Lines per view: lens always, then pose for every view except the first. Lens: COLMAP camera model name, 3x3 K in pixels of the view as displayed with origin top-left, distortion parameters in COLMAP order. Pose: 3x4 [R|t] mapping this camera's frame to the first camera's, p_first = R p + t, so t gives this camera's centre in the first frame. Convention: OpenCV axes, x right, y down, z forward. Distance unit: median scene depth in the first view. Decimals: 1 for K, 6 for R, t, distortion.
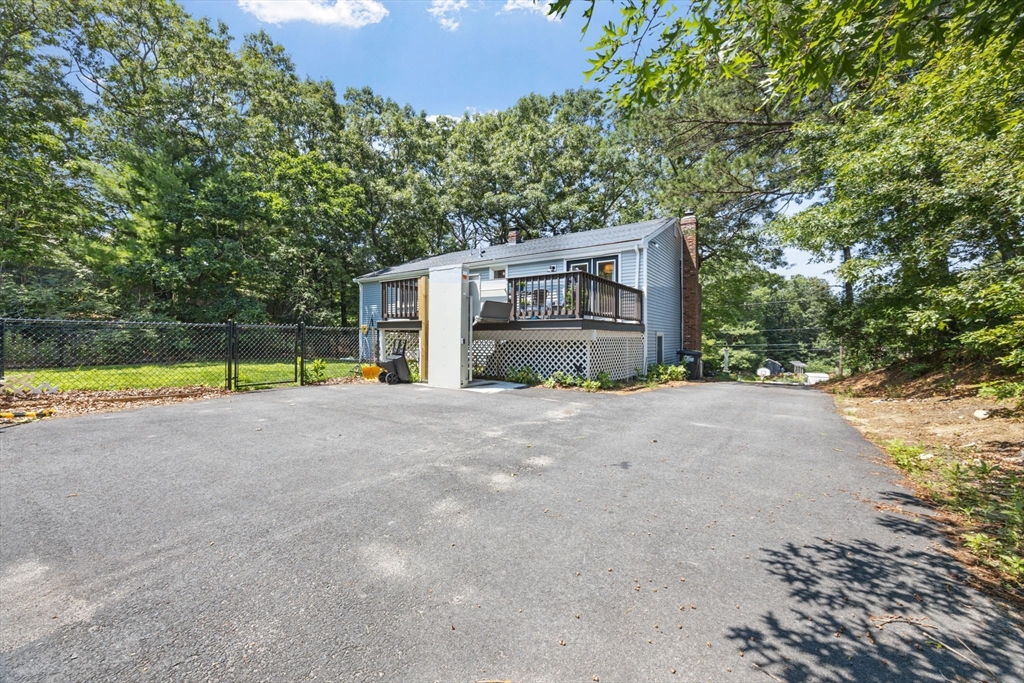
lens RADIAL K [[391.5, 0, 512.0], [0, 391.5, 341.5], [0, 0, 1]] dist [-0.006575, 0.000453]
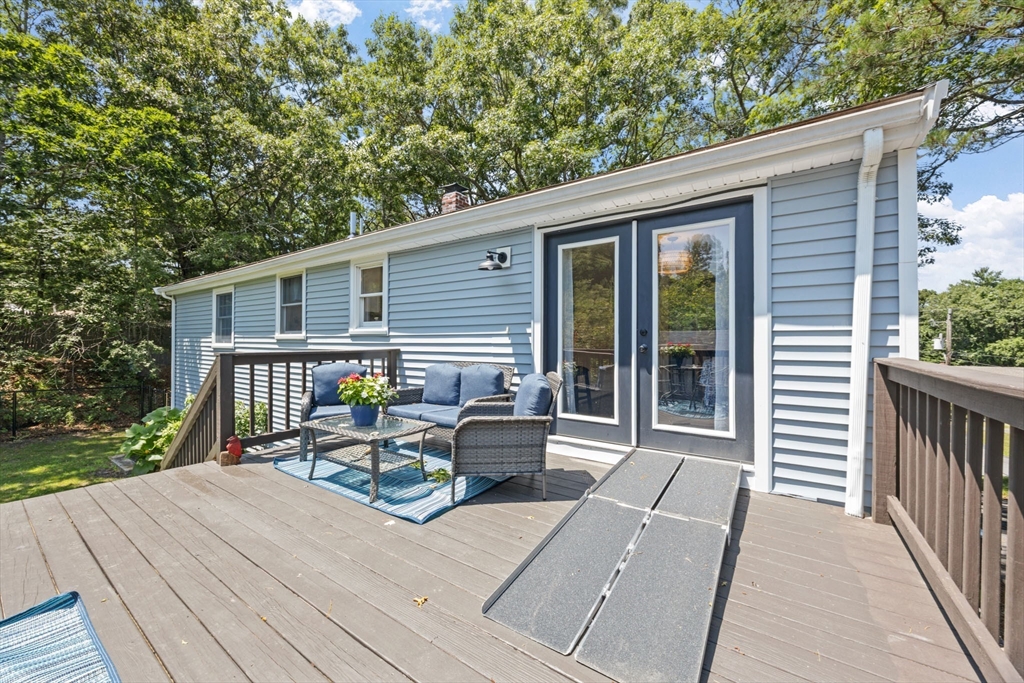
lens RADIAL K [[391.5, 0, 512.0], [0, 391.5, 341.5], [0, 0, 1]] dist [-0.006575, 0.000453]
pose [[0.999970, 0.002183, -0.007402, 0.179011], [-0.002260, 0.999943, -0.010439, -0.182263], [0.007379, 0.010455, 0.999918, 1.060213]]
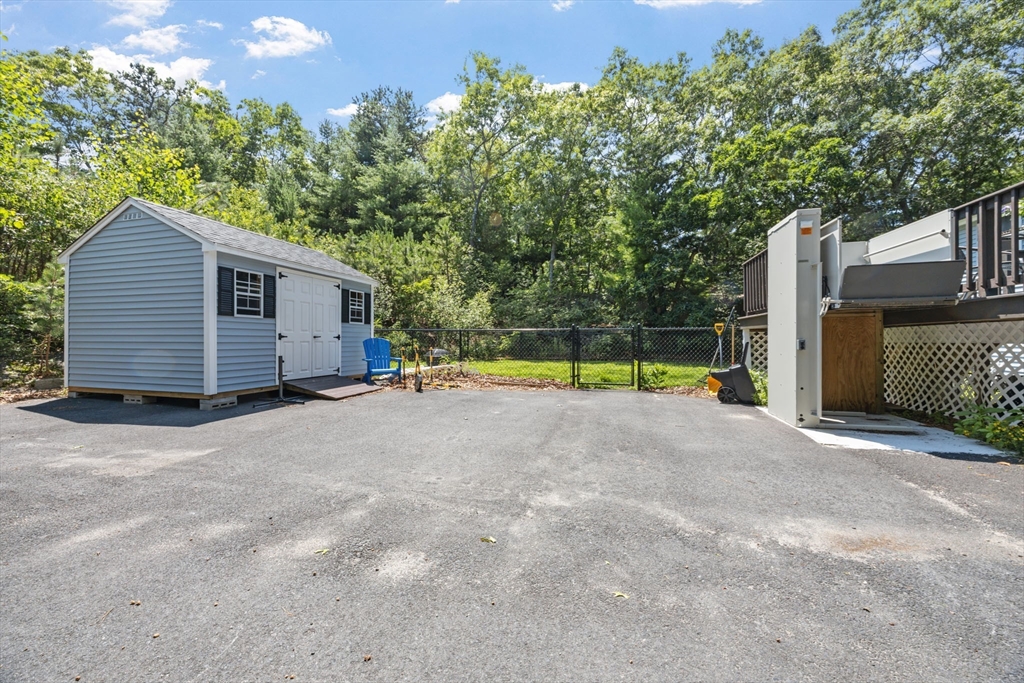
lens RADIAL K [[391.5, 0, 512.0], [0, 391.5, 341.5], [0, 0, 1]] dist [-0.006575, 0.000453]
pose [[0.321907, -0.001181, -0.946771, 0.255232], [-0.008829, 0.999952, -0.004249, 0.001073], [0.946730, 0.009727, 0.321881, 0.396179]]
